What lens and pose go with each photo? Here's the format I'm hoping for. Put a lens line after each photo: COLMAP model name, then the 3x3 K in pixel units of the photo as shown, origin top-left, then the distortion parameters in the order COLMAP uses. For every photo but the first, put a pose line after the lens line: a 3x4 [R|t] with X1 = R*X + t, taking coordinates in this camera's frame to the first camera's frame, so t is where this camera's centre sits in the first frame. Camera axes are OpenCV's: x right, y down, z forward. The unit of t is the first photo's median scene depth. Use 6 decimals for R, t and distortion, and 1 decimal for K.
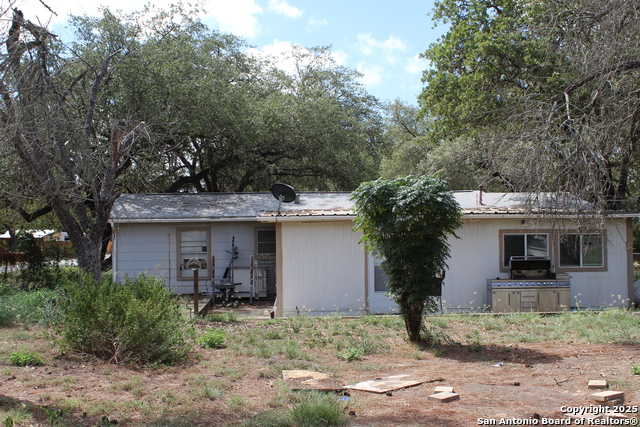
lens RADIAL K [[740.8, 0, 317.8], [0, 740.8, 214.7], [0, 0, 1]] dist [-0.059404, 0.000000]
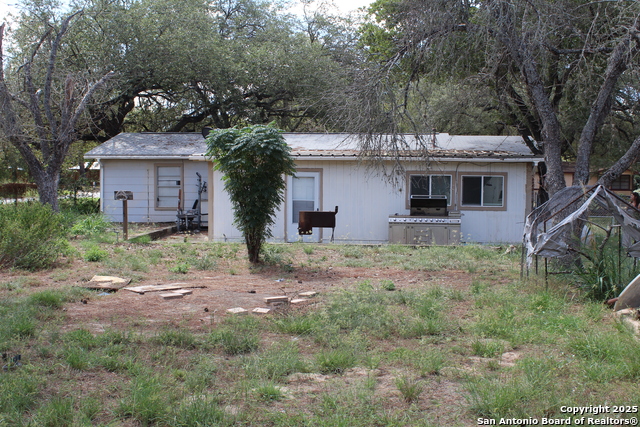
lens RADIAL K [[740.8, 0, 322.5], [0, 740.8, 212.6], [0, 0, 1]] dist [-0.059404, 0.000000]
pose [[0.993380, 0.024554, -0.112217, 0.245695], [-0.015069, 0.996301, 0.084599, -0.009368], [0.113879, -0.082348, 0.990076, -0.121713]]
